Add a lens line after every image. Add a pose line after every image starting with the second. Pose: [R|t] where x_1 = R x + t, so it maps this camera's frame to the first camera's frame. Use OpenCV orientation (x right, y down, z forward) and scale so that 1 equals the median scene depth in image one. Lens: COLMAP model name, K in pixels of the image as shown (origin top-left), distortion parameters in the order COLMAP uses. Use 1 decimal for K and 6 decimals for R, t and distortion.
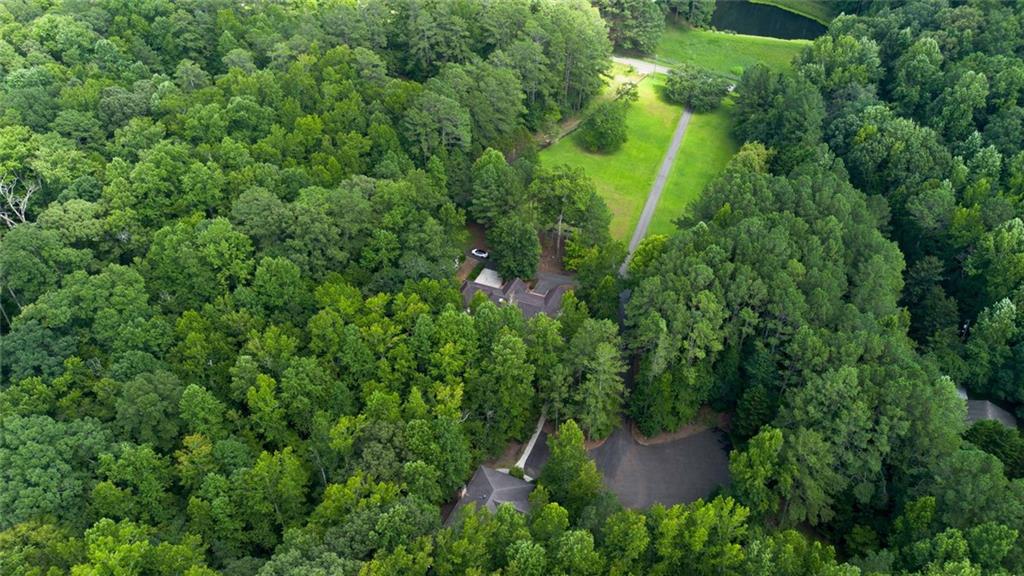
lens RADIAL K [[725.9, 0, 512.7], [0, 725.9, 286.1], [0, 0, 1]] dist [0.070606, -0.088060]
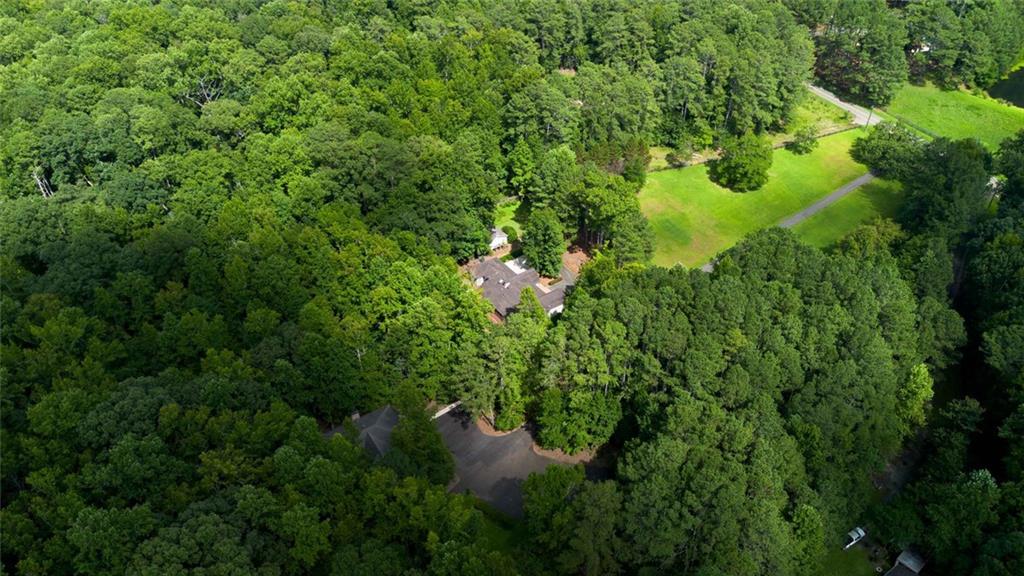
lens RADIAL K [[725.9, 0, 512.7], [0, 725.9, 286.1], [0, 0, 1]] dist [0.070606, -0.088060]
pose [[0.844762, 0.320072, -0.428872, 0.358265], [-0.323658, 0.943809, 0.066856, -0.038822], [0.426172, 0.082331, 0.900888, 0.047390]]
